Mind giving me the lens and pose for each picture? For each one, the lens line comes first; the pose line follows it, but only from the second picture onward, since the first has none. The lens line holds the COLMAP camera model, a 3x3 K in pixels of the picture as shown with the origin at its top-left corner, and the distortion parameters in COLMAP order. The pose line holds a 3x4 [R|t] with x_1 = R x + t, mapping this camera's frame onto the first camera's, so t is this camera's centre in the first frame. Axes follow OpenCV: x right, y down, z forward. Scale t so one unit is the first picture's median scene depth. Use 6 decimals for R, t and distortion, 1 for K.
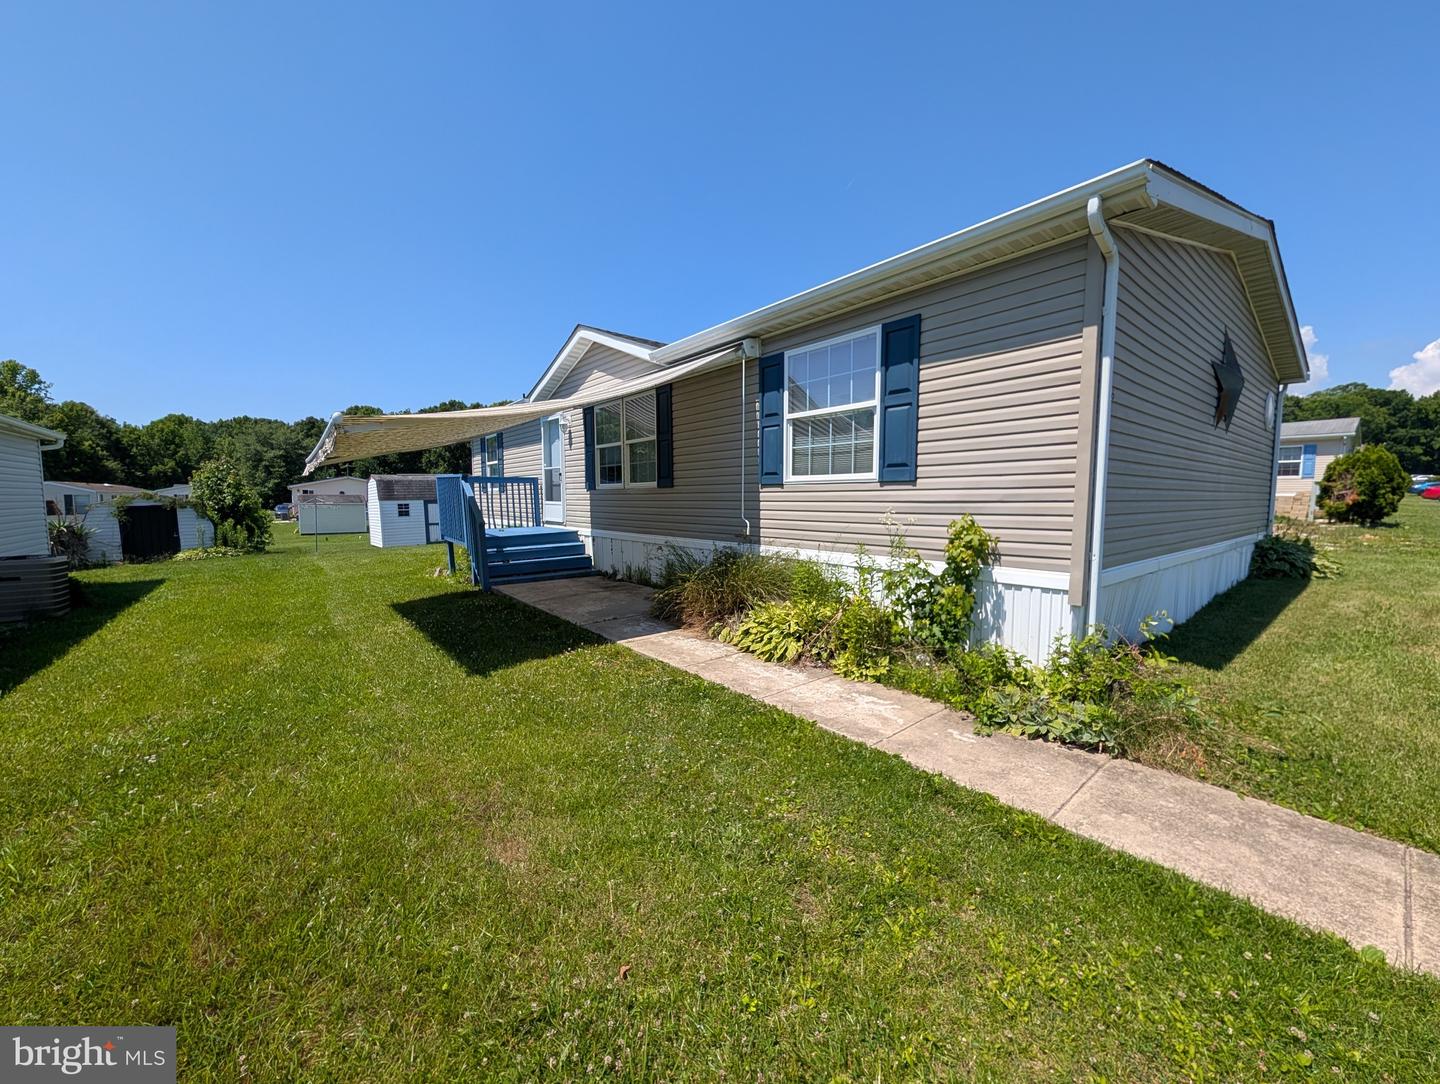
lens RADIAL K [[515.4, 0, 699.0], [0, 515.4, 542.8], [0, 0, 1]] dist [-0.000998, -0.000165]
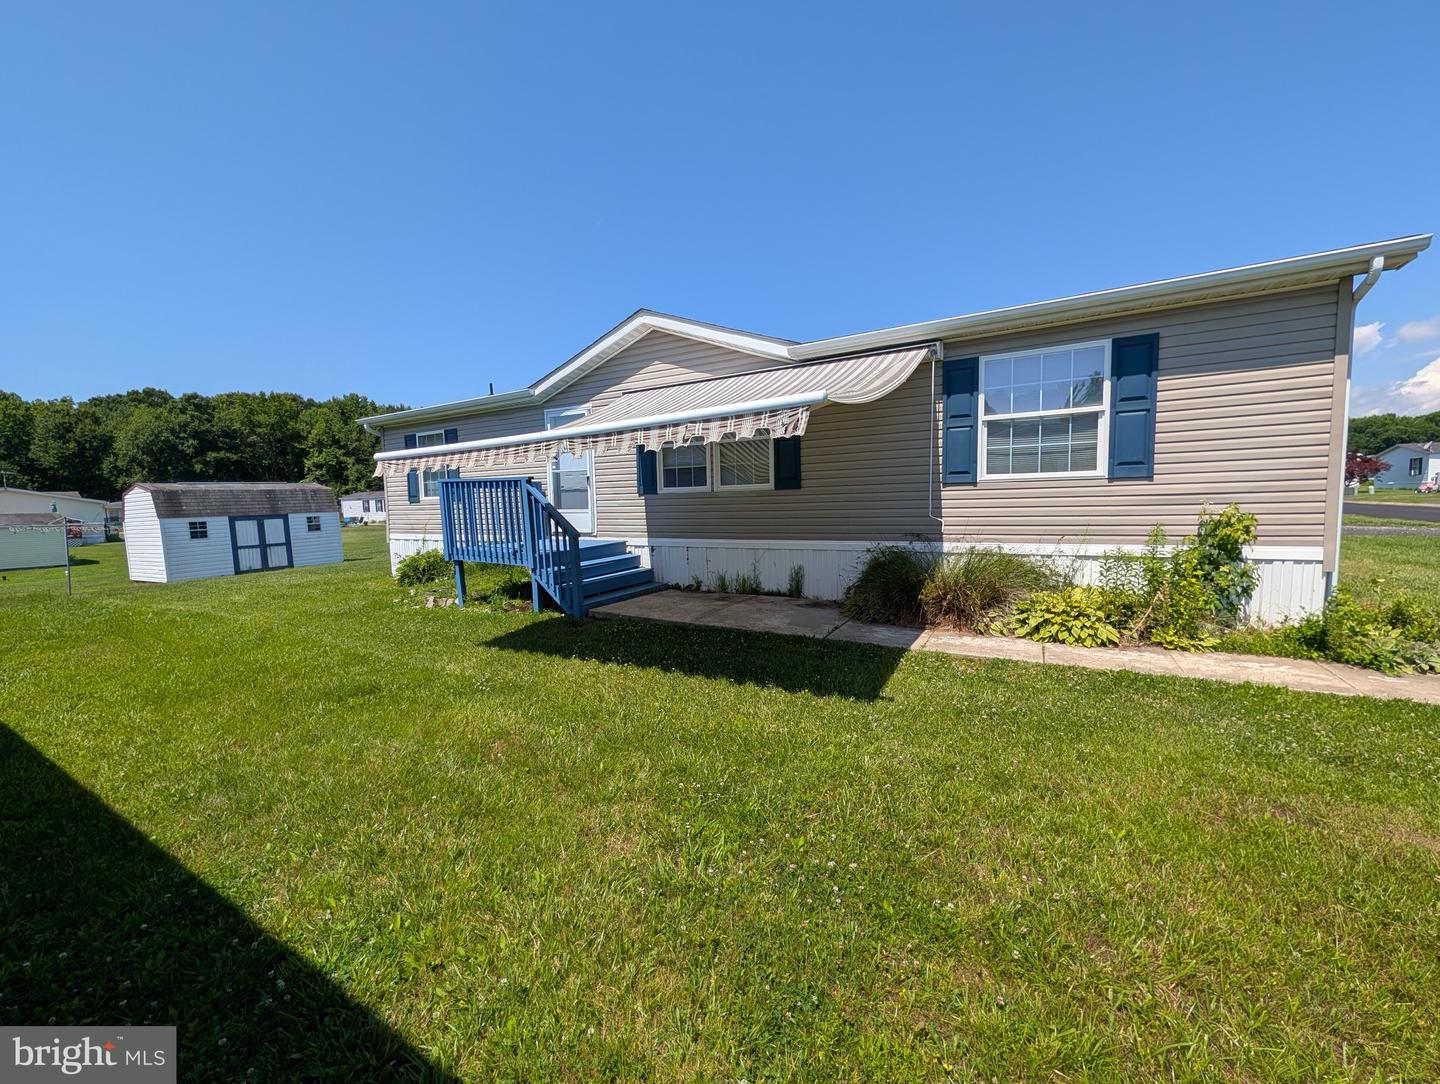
lens RADIAL K [[515.4, 0, 699.0], [0, 515.4, 542.8], [0, 0, 1]] dist [-0.000998, -0.000165]
pose [[0.934806, -0.038714, 0.353041, -0.810091], [0.046911, 0.998791, -0.014689, -0.002812], [-0.352046, 0.030292, 0.935492, 0.245625]]
